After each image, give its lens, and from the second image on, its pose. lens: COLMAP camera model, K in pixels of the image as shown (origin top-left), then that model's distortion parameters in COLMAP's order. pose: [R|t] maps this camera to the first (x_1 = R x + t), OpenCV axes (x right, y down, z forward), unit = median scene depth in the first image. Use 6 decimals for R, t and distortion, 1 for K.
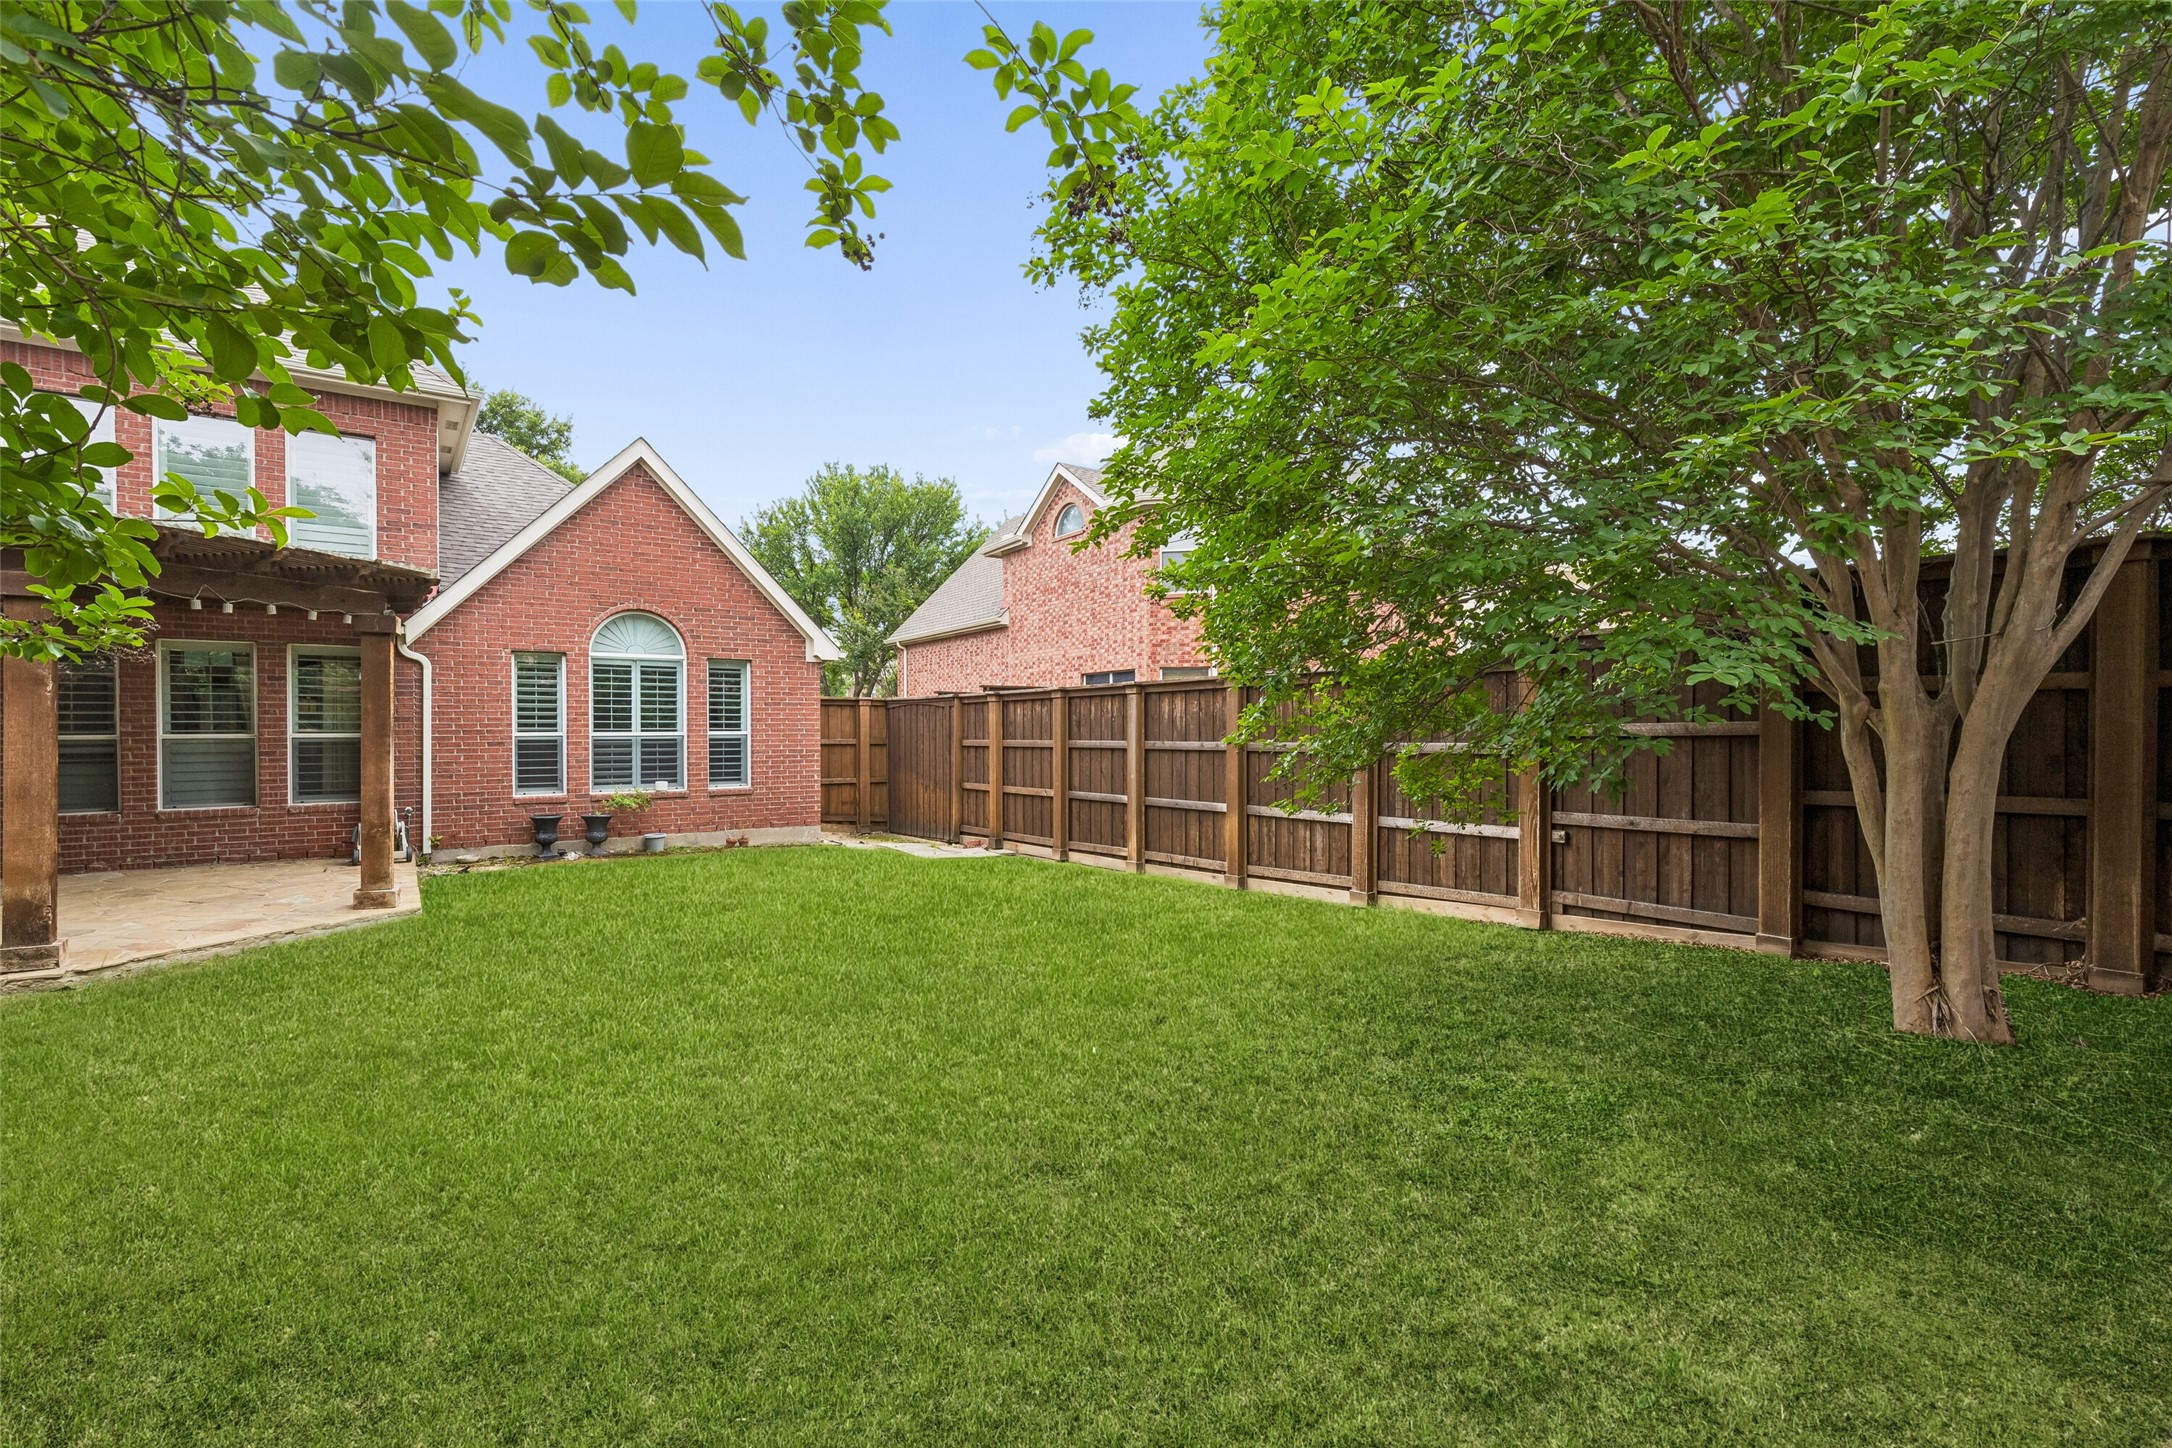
lens RADIAL K [[970.1, 0, 1098.2], [0, 970.1, 738.8], [0, 0, 1]] dist [0.004163, -0.000657]
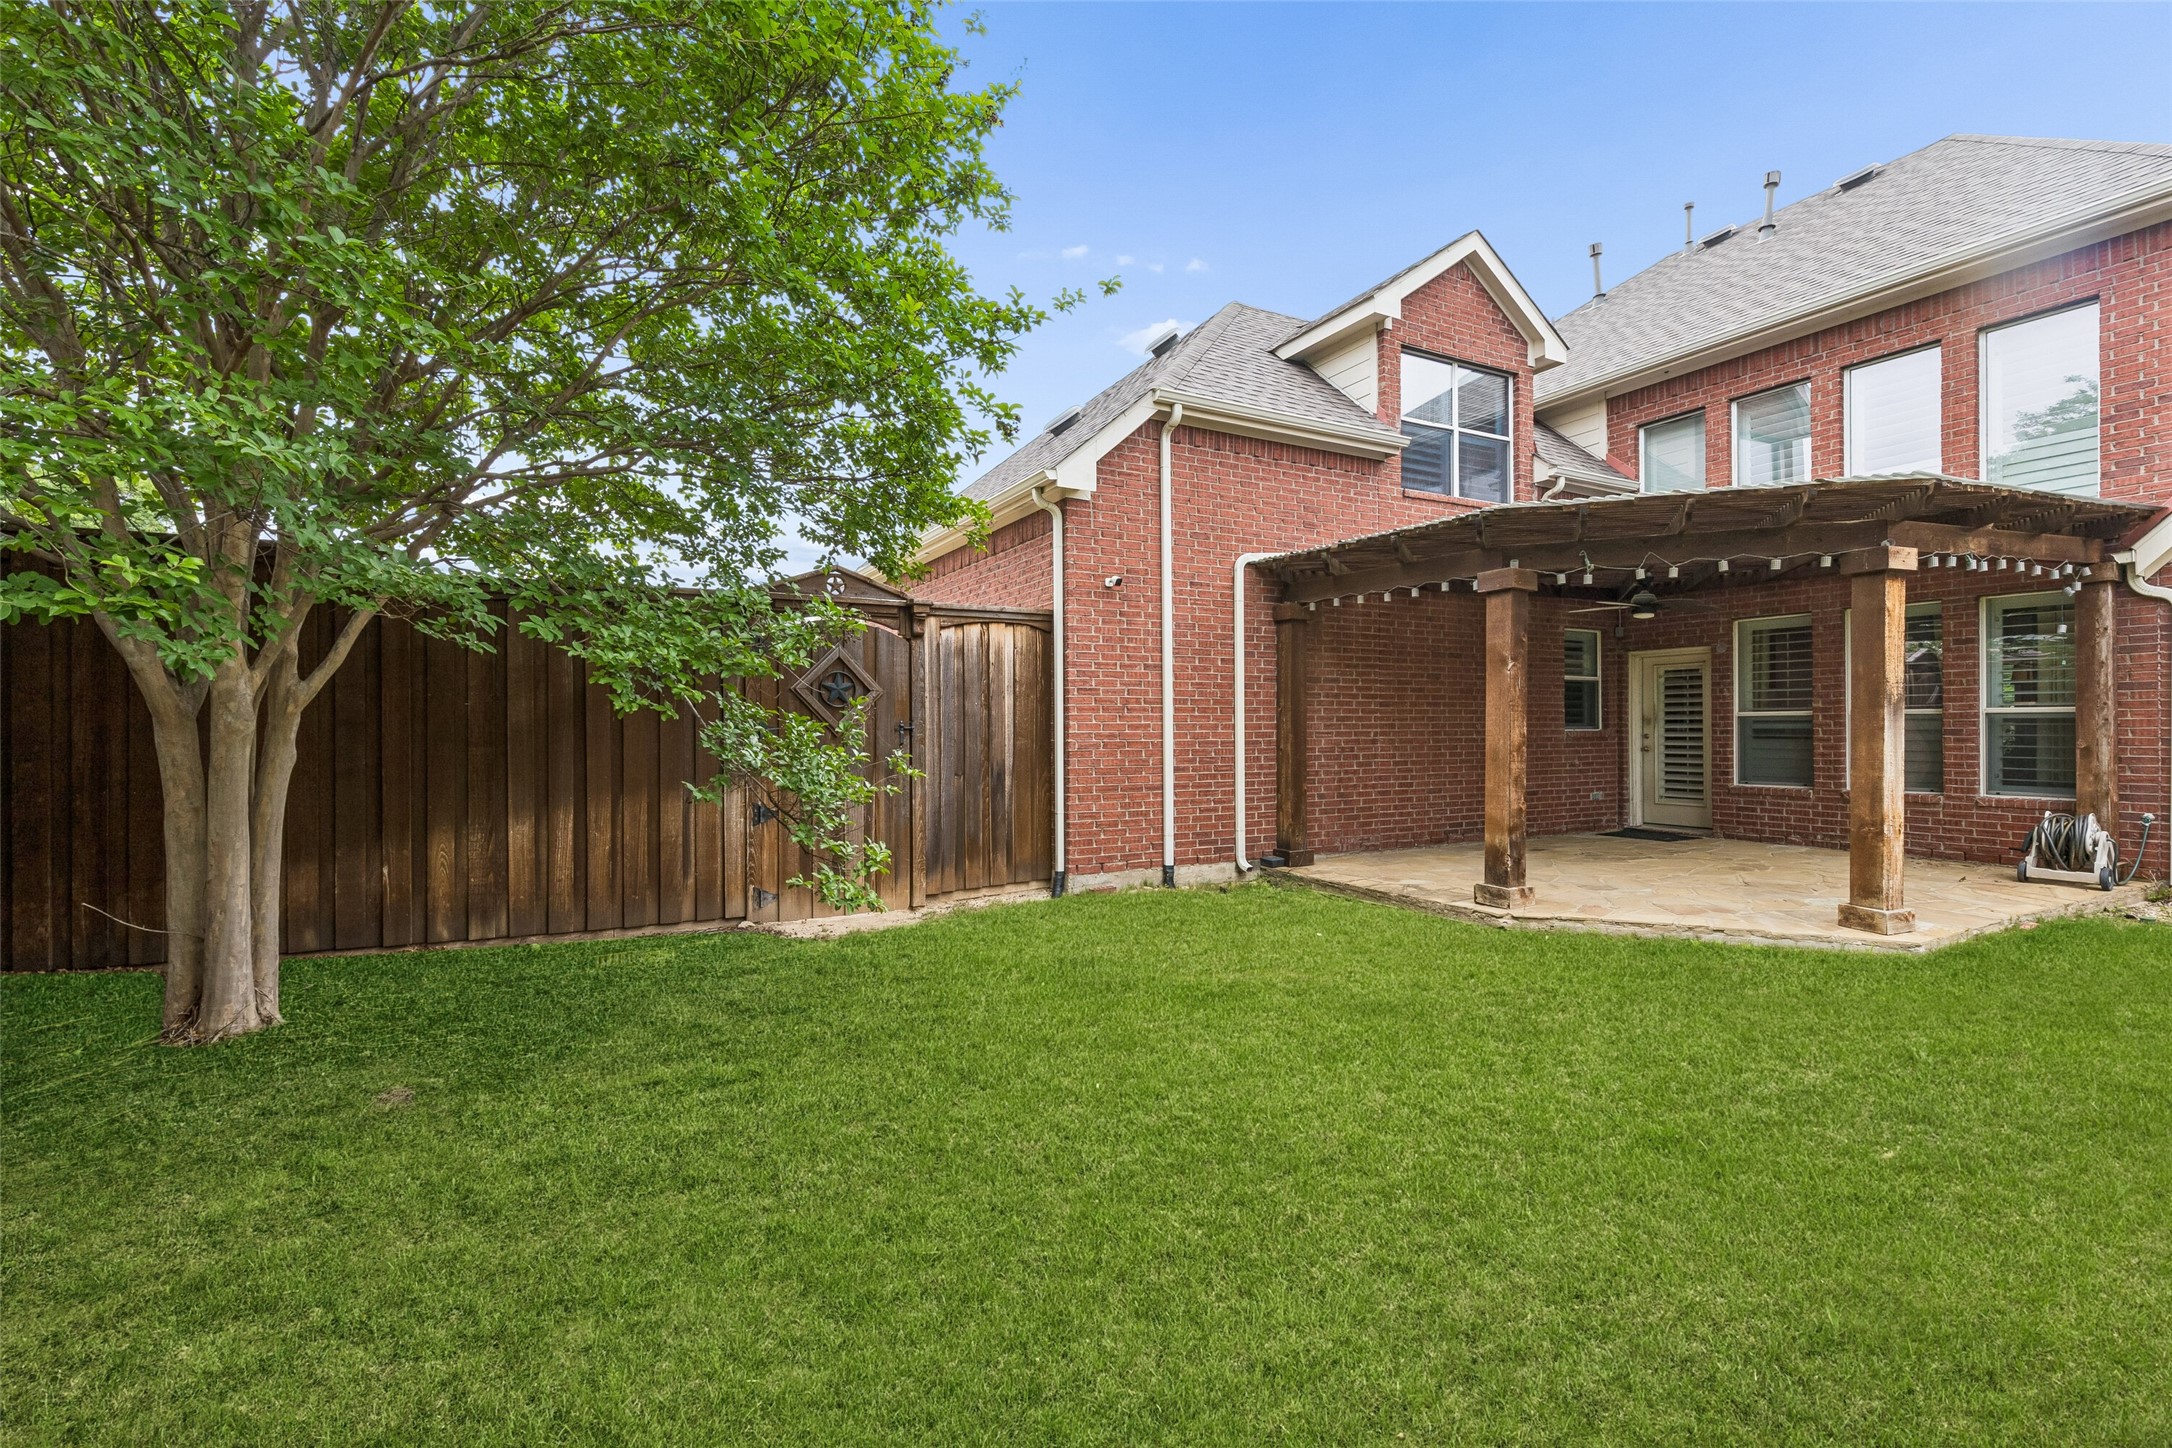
lens RADIAL K [[1000.4, 0, 1062.5], [0, 1000.4, 730.3], [0, 0, 1]] dist [-0.001279, -0.000505]
pose [[-0.161188, 0.011452, -0.986857, 0.269627], [0.002605, 0.999934, 0.011178, 0.004116], [0.986920, -0.000769, -0.161208, 0.856268]]
